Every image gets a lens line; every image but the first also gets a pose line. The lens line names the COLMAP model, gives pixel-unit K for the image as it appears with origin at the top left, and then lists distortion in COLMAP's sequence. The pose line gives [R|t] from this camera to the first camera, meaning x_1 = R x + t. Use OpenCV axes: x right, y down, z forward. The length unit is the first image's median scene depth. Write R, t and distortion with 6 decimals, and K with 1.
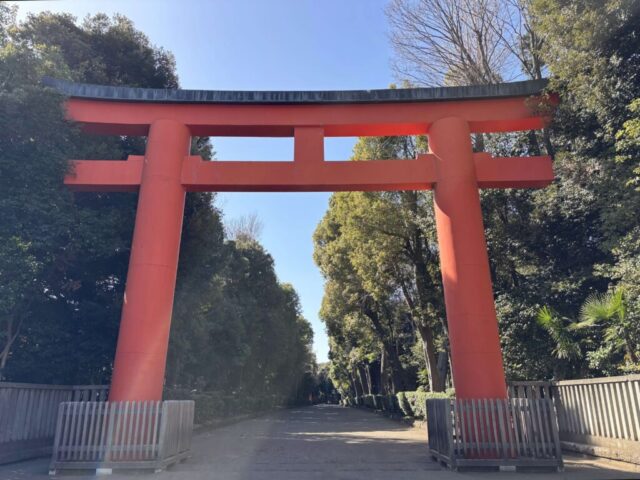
lens RADIAL K [[475.4, 0, 318.7], [0, 475.4, 216.1], [0, 0, 1]] dist [-0.006389, -0.004409]
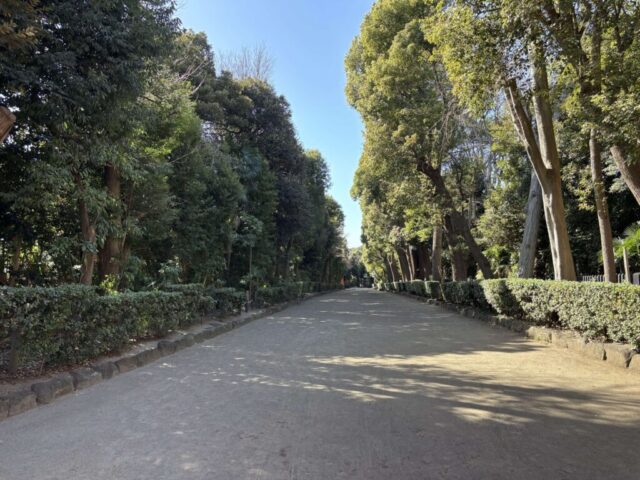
lens RADIAL K [[483.6, 0, 320.0], [0, 483.6, 240.0], [0, 0, 1]] dist [0.032962, -0.002251]
pose [[0.998110, -0.018347, -0.058642, -0.010577], [0.033902, 0.960402, 0.276548, 0.086612], [0.051246, -0.278013, 0.959209, 0.247678]]
